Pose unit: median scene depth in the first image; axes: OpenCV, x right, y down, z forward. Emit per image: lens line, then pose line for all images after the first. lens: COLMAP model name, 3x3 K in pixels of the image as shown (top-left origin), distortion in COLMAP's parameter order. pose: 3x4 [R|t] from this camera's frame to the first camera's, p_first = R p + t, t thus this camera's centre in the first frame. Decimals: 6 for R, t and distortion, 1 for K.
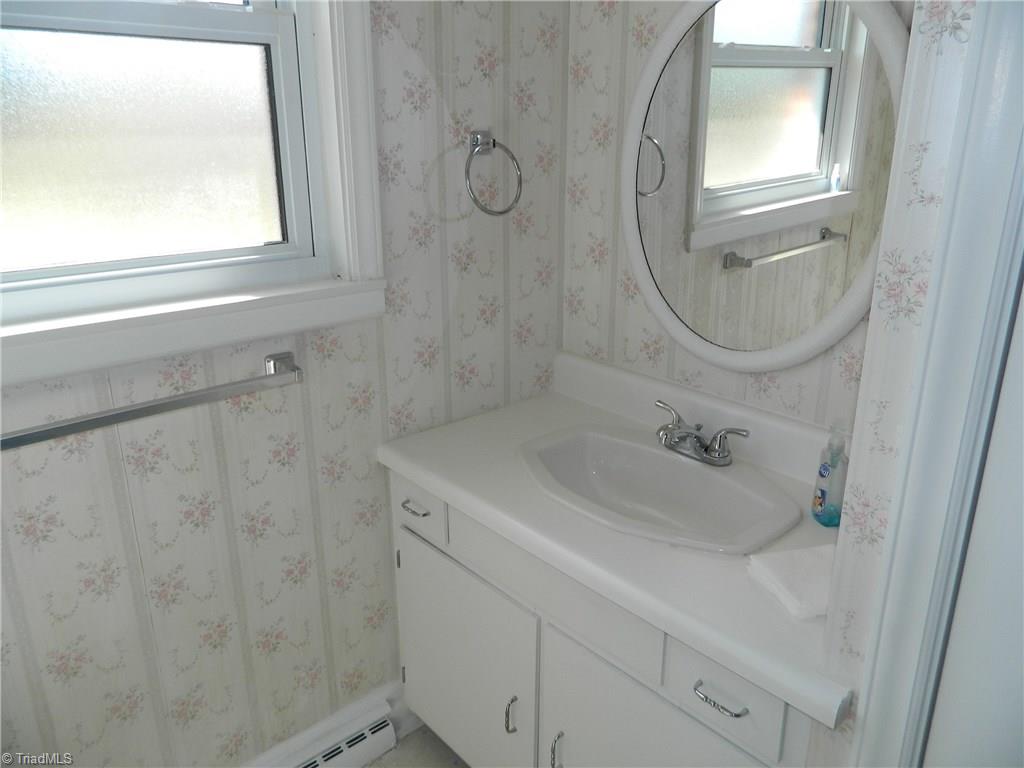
lens RADIAL K [[764.1, 0, 515.8], [0, 764.1, 379.1], [0, 0, 1]] dist [0.005952, -0.007034]
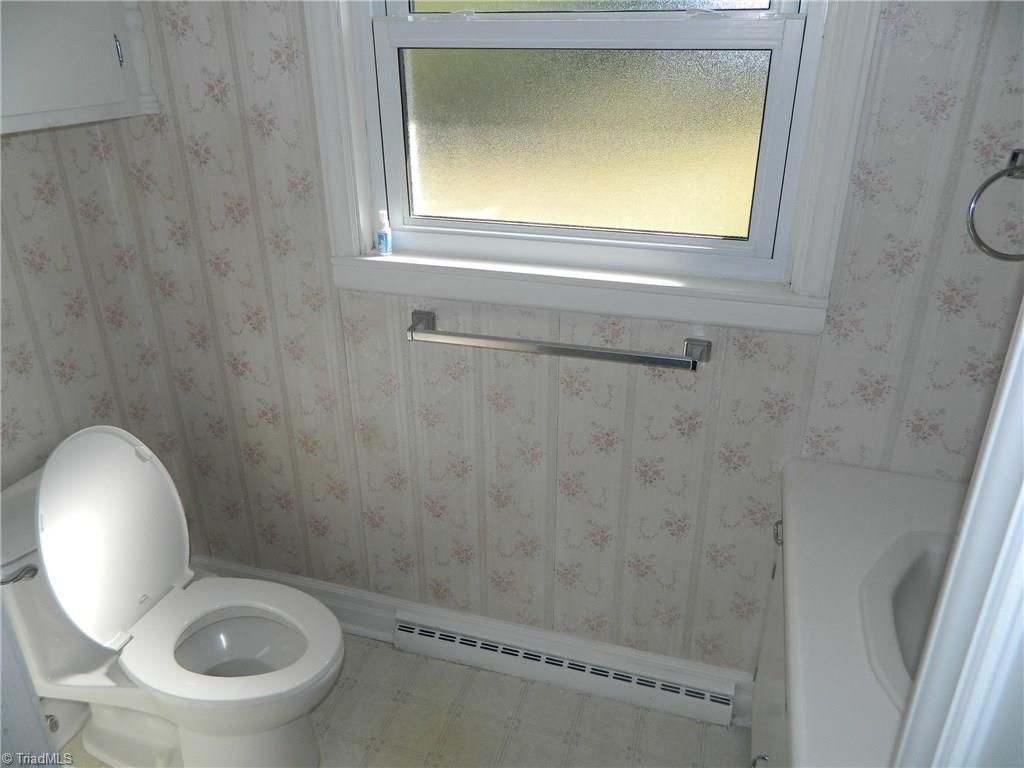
lens RADIAL K [[764.1, 0, 515.8], [0, 764.1, 379.1], [0, 0, 1]] dist [0.005952, -0.007034]
pose [[0.514313, 0.357734, -0.779429, 0.413843], [-0.265919, 0.930573, 0.251636, -0.179914], [0.815334, 0.077845, 0.573734, 0.158611]]
